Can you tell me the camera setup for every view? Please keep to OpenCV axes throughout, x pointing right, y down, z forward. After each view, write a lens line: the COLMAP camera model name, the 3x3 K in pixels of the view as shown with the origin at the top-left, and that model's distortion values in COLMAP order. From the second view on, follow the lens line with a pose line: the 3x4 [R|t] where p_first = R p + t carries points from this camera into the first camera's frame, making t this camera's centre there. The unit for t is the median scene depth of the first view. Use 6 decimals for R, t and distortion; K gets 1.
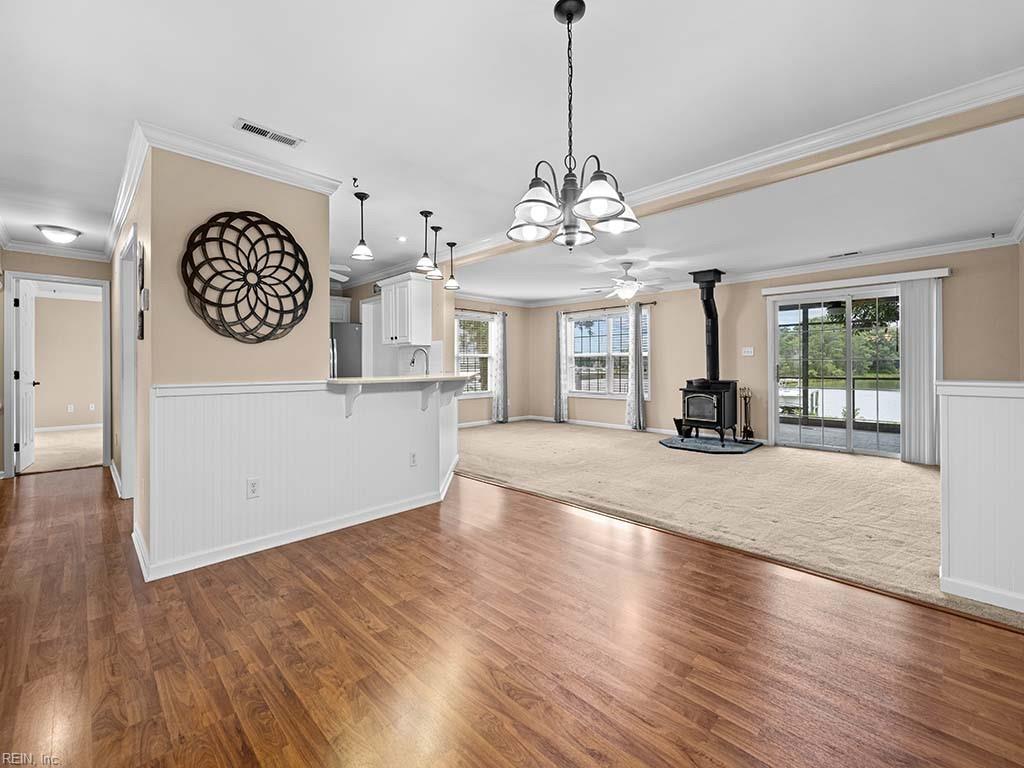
lens RADIAL K [[438.8, 0, 502.8], [0, 438.8, 364.4], [0, 0, 1]] dist [0.002049, 0.000014]
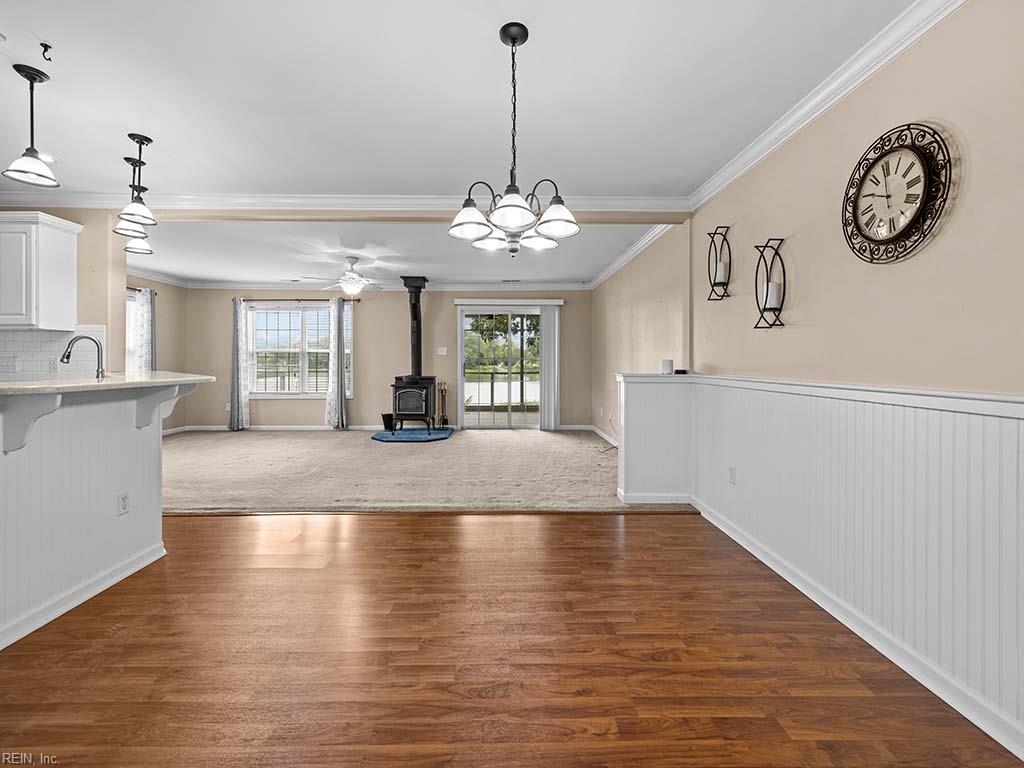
lens RADIAL K [[438.8, 0, 511.5], [0, 438.8, 360.2], [0, 0, 1]] dist [0.002049, 0.000014]
pose [[0.686458, 0.008012, 0.727125, -0.168983], [-0.006073, 0.999968, -0.005286, -0.000283], [-0.727144, -0.000787, 0.686485, 0.069829]]
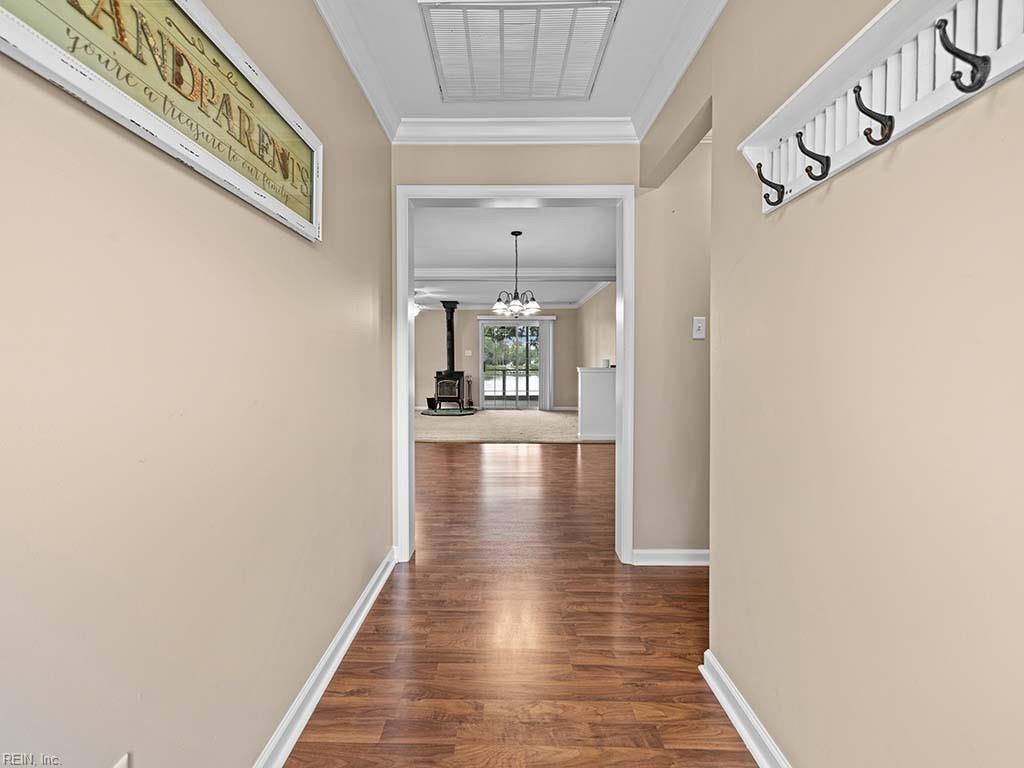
lens RADIAL K [[438.8, 0, 505.6], [0, 438.8, 365.0], [0, 0, 1]] dist [0.002049, 0.000014]
pose [[0.710608, -0.001353, 0.703587, -0.500463], [-0.005106, 0.999962, 0.007081, 0.001895], [-0.703569, -0.008624, 0.710574, -0.254406]]
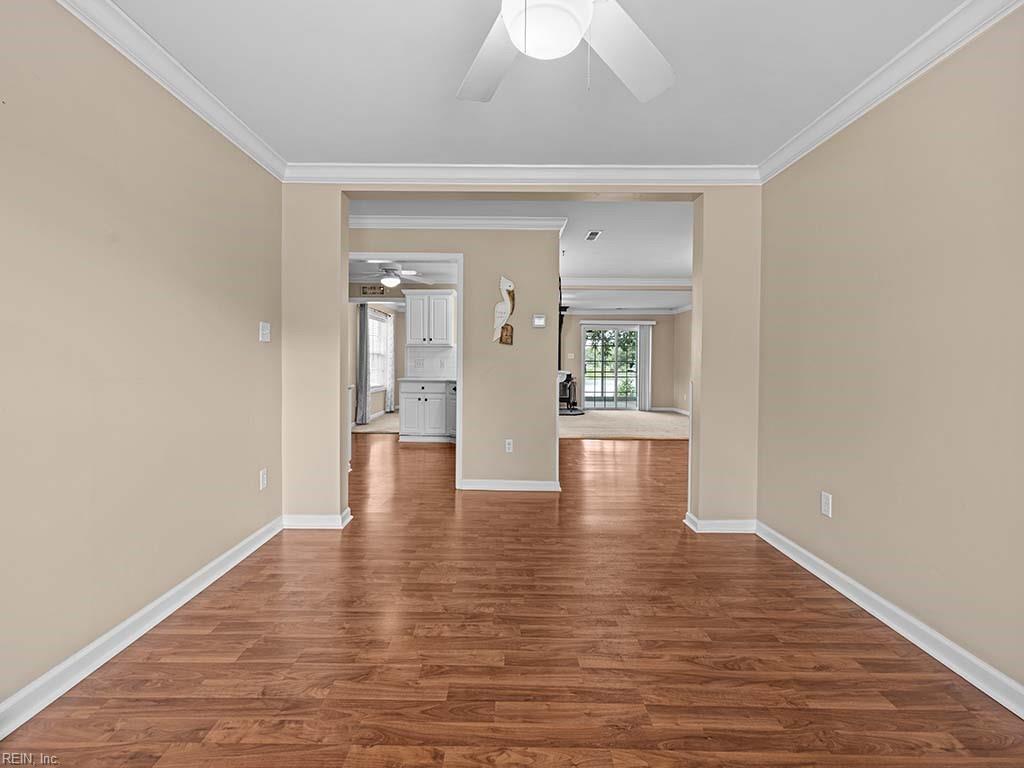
lens RADIAL K [[438.8, 0, 508.7], [0, 438.8, 369.8], [0, 0, 1]] dist [0.002049, 0.000014]
pose [[0.707240, 0.001740, 0.706971, -0.849246], [-0.010001, 0.999922, 0.007544, 0.013574], [-0.706902, -0.012406, 0.707202, -0.033923]]
